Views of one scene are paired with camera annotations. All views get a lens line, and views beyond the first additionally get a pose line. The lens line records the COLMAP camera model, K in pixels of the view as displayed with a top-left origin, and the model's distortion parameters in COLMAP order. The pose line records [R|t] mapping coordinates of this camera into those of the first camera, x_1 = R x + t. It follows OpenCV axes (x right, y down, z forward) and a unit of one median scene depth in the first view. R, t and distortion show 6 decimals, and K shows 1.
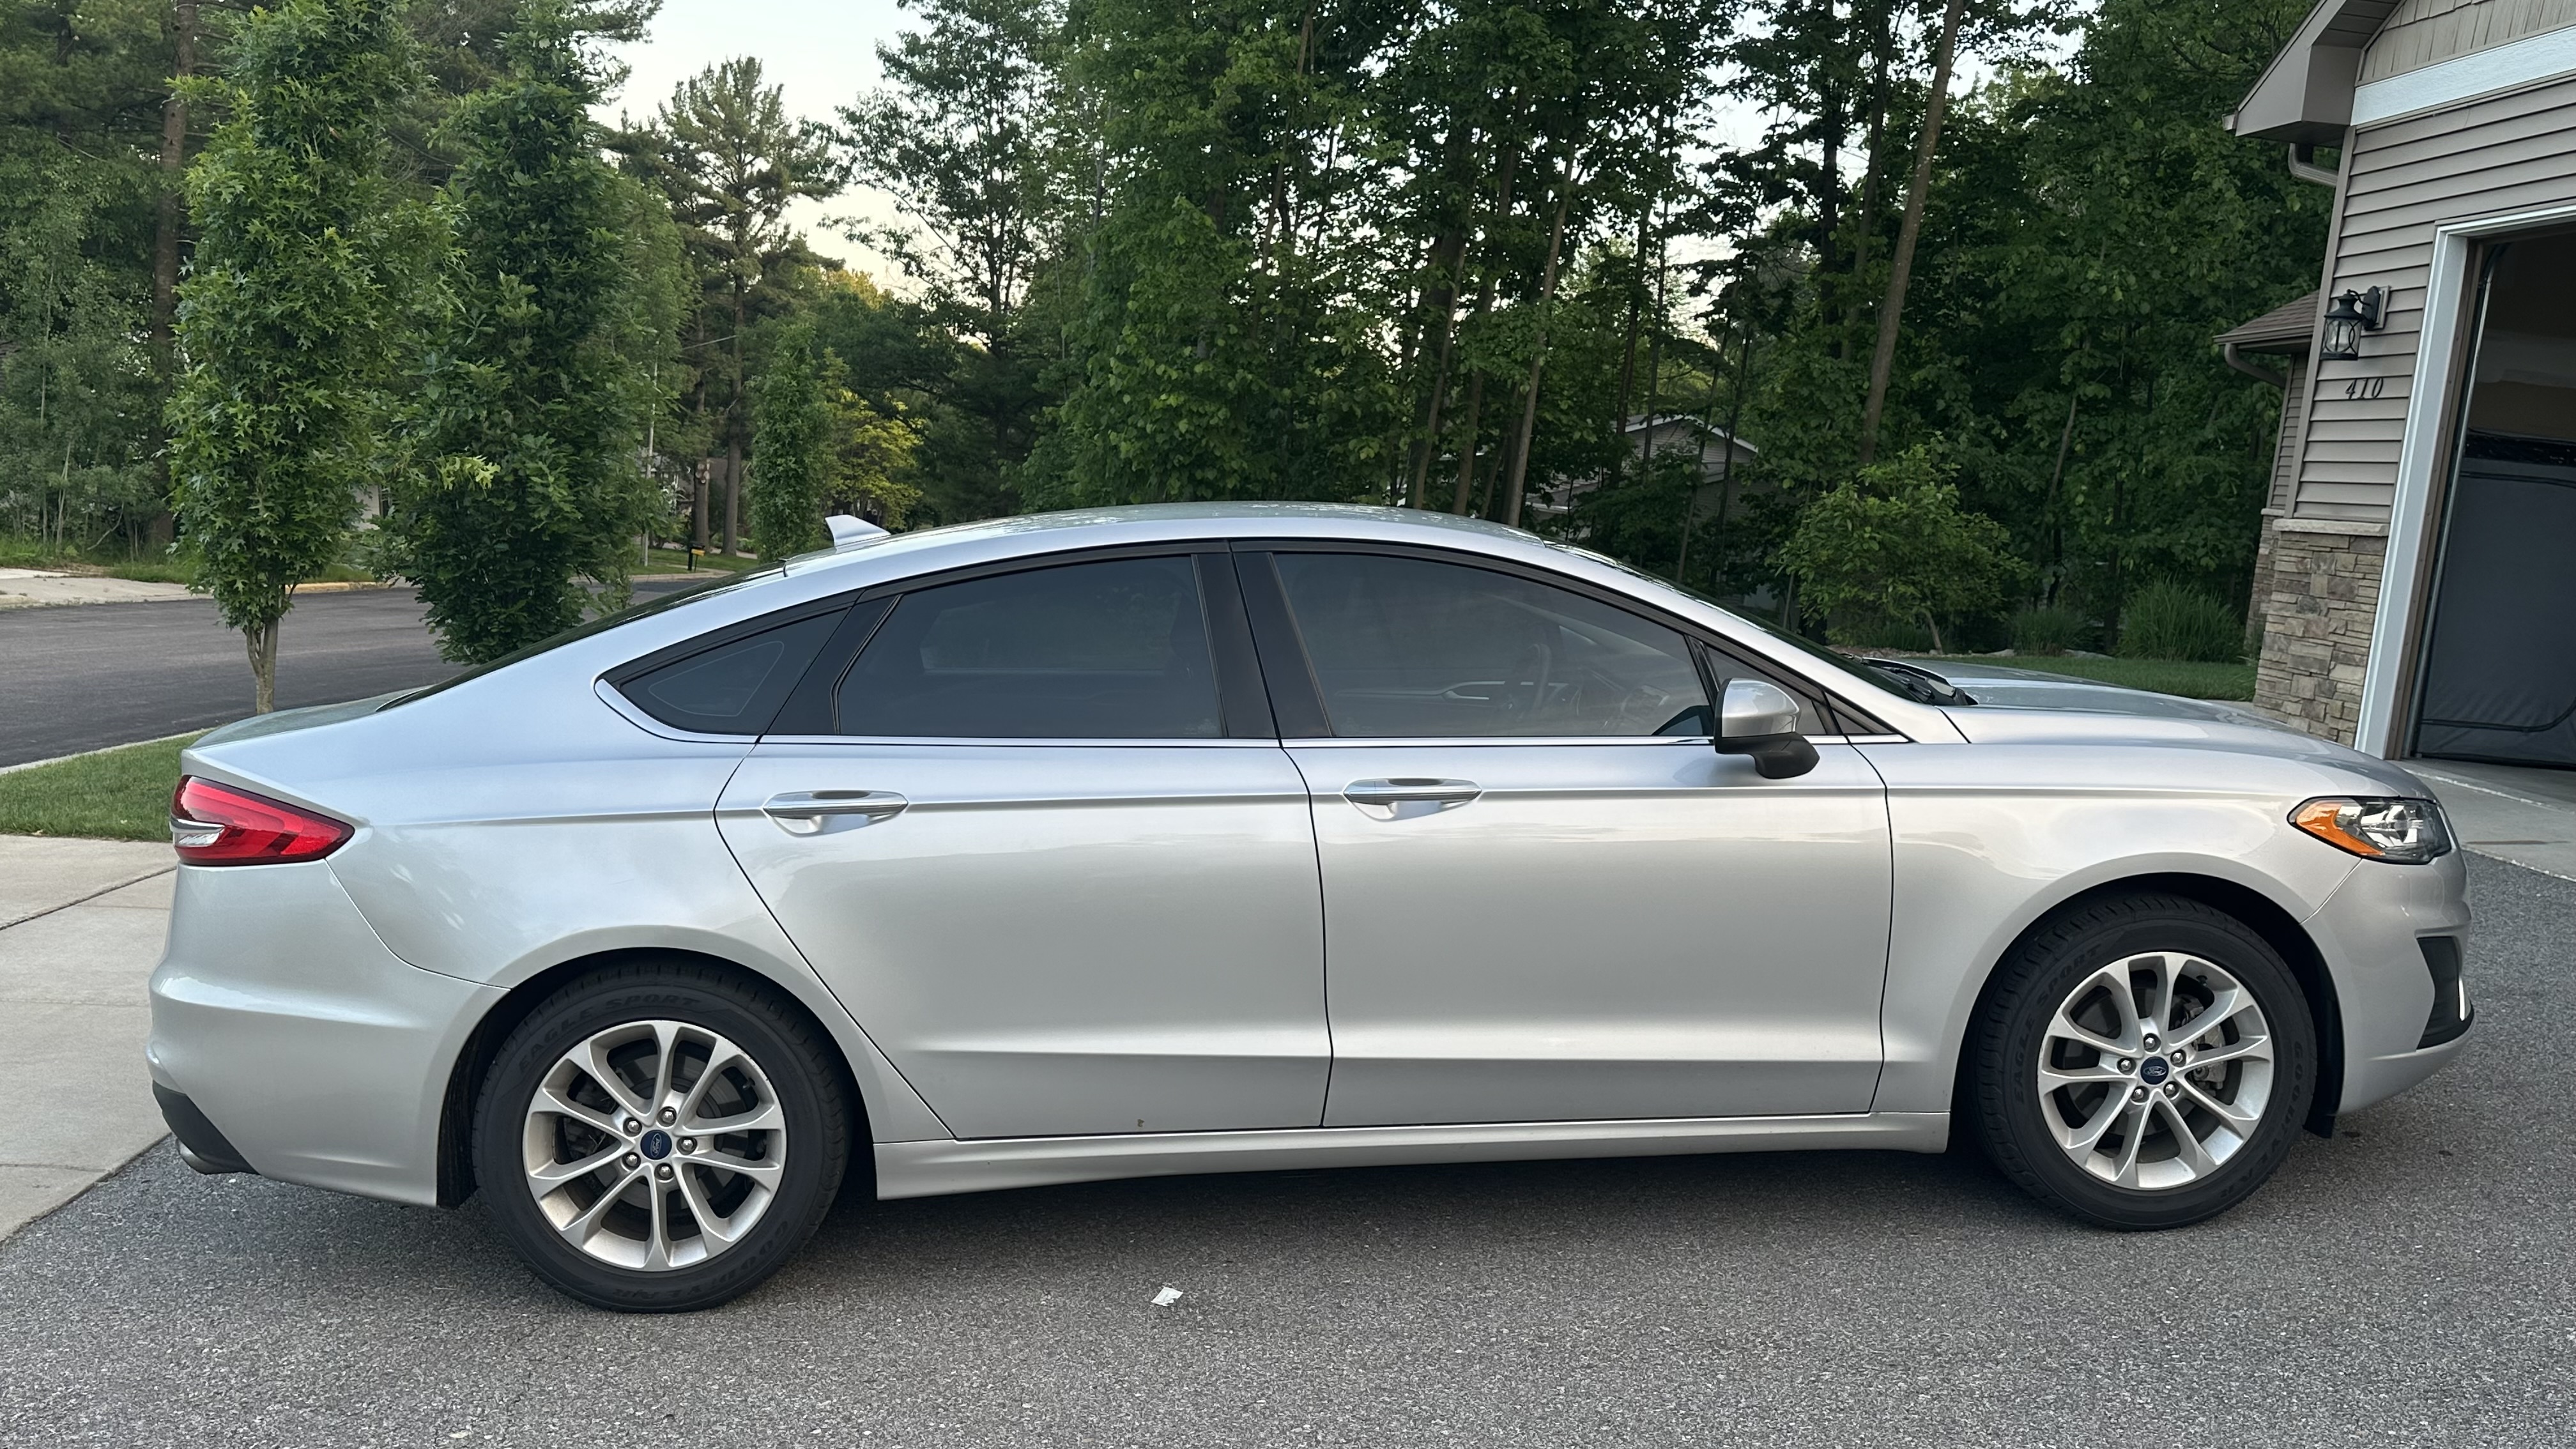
lens RADIAL K [[2245.2, 0, 1288.0], [0, 2245.2, 720.2], [0, 0, 1]] dist [0.001636, 0.001986]
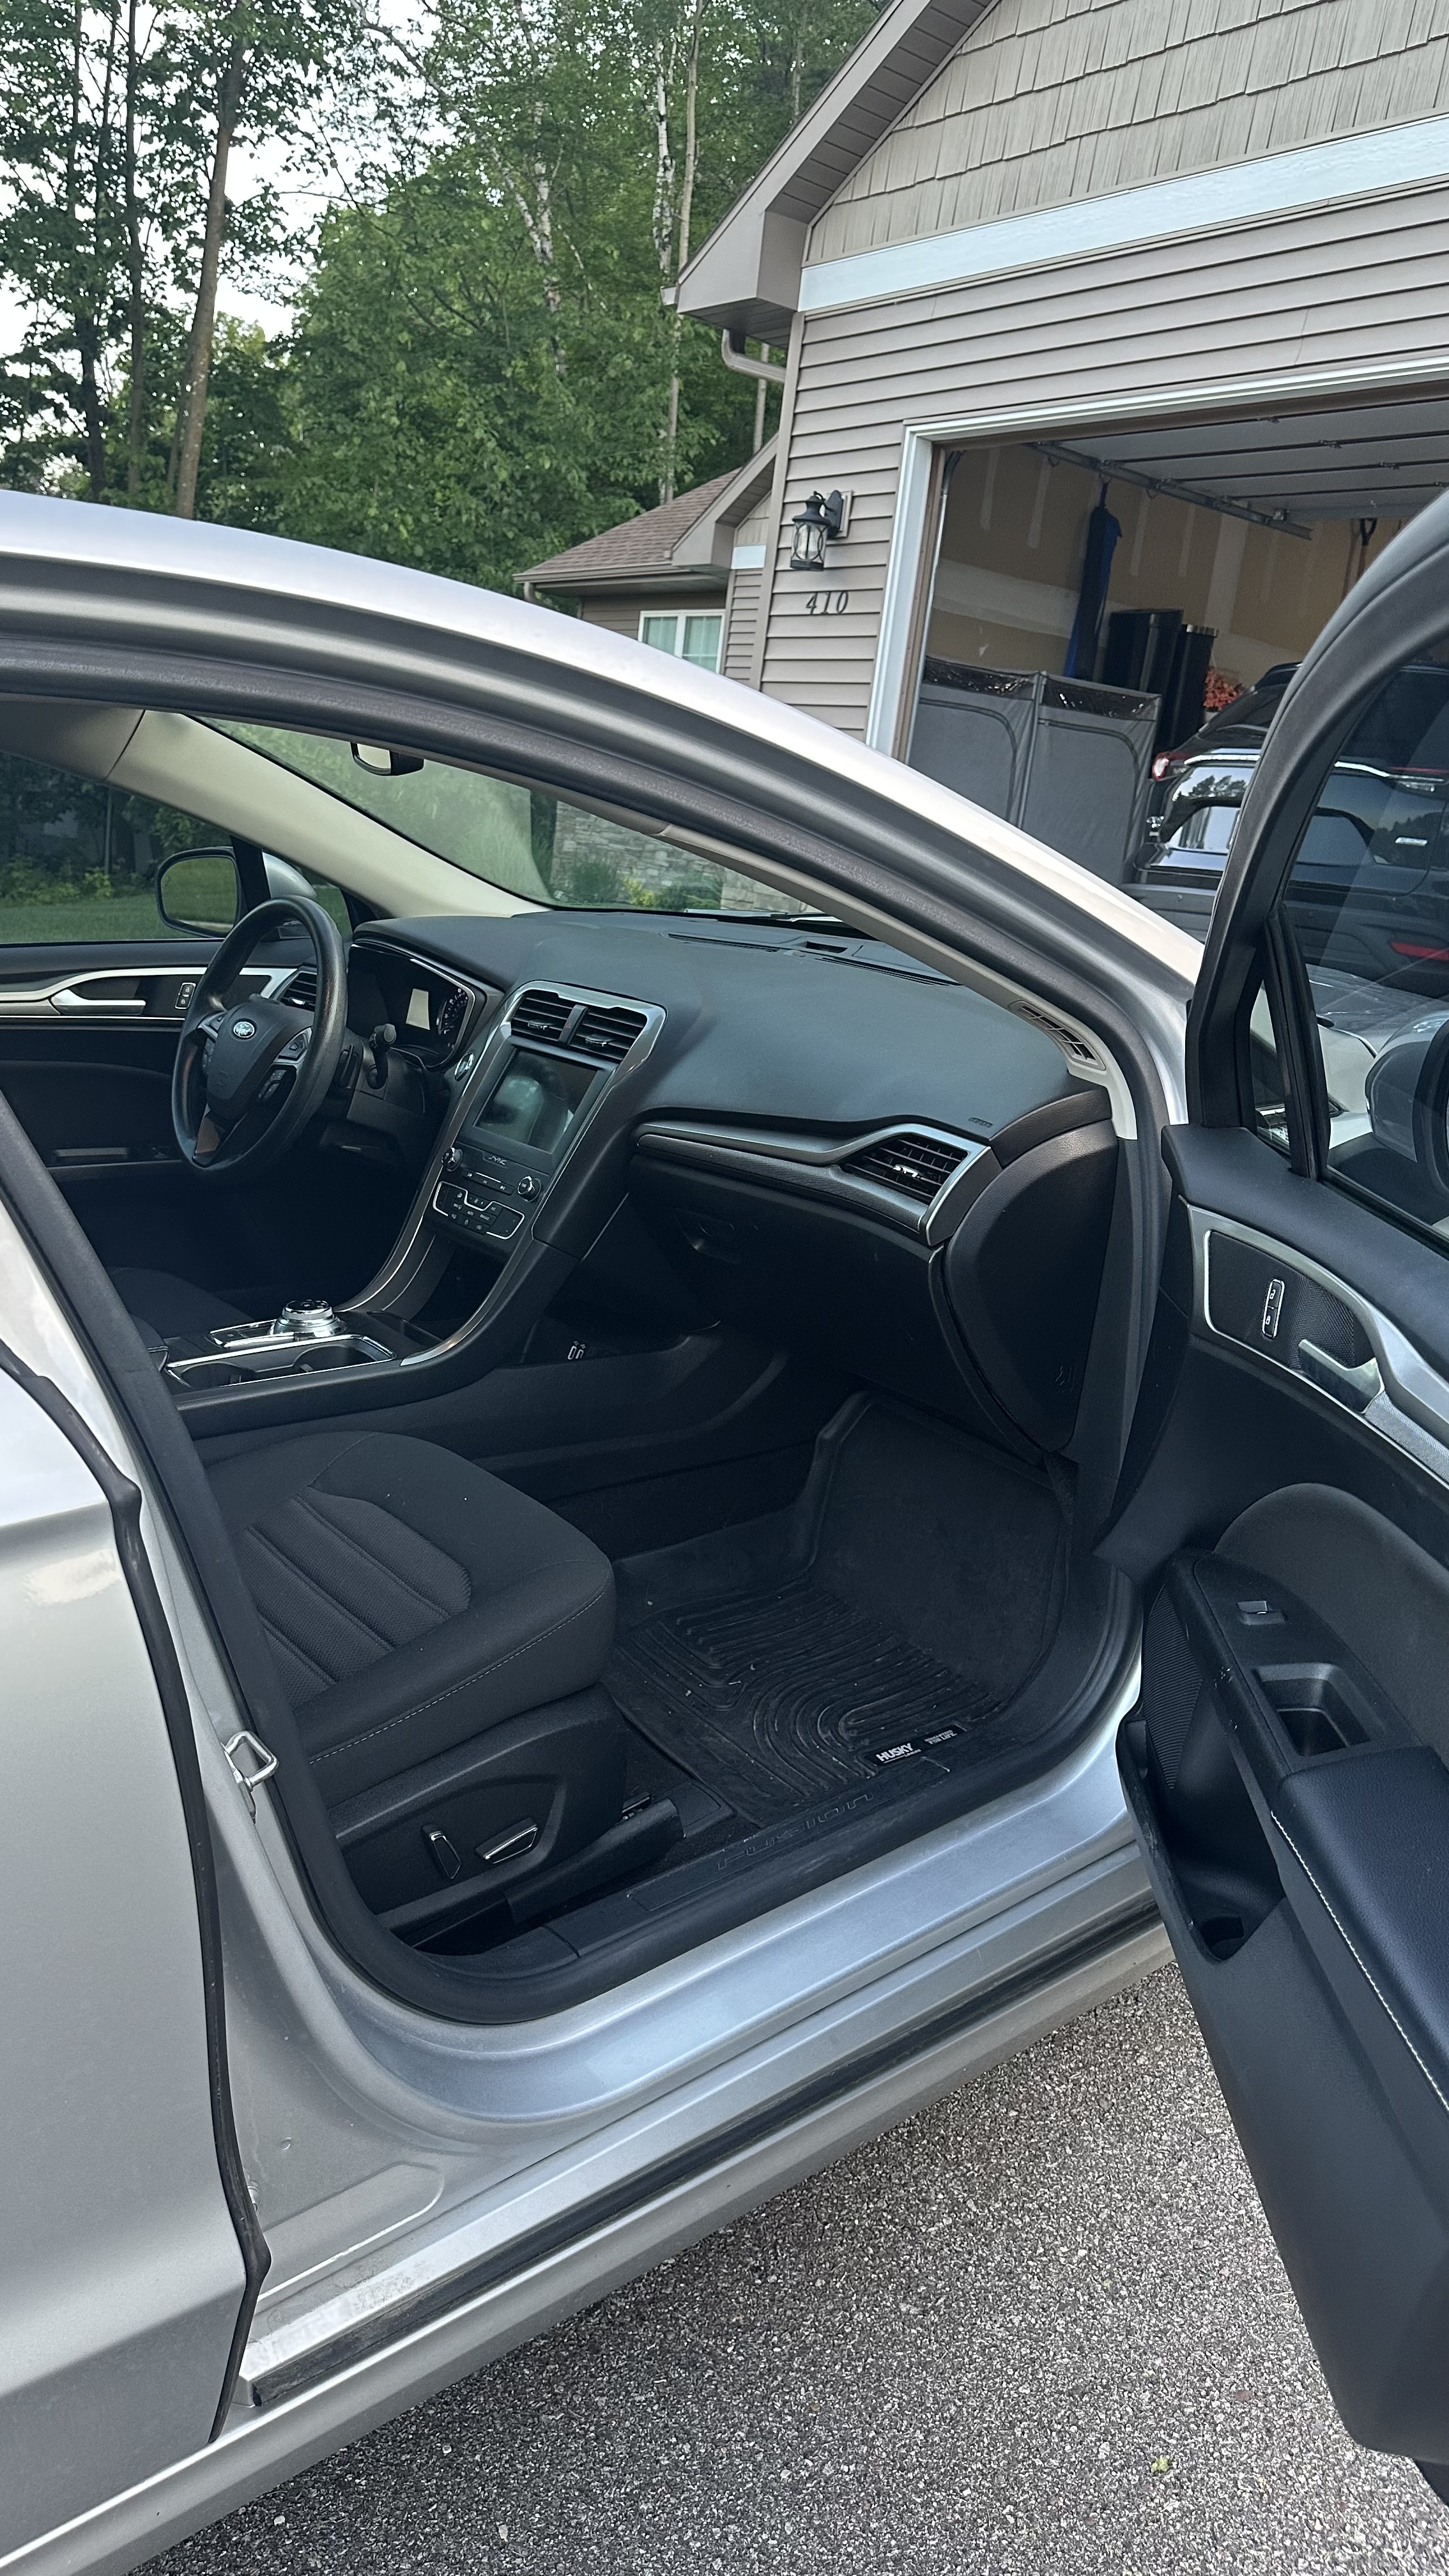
lens RADIAL K [[1934.1, 0, 719.5], [0, 1934.1, 1292.2], [0, 0, 1]] dist [0.003480, -0.003460]
pose [[0.851512, -0.113033, 0.512007, -0.006094], [0.019802, 0.982723, 0.184018, -0.004017], [-0.523961, -0.146555, 0.839039, 0.103758]]
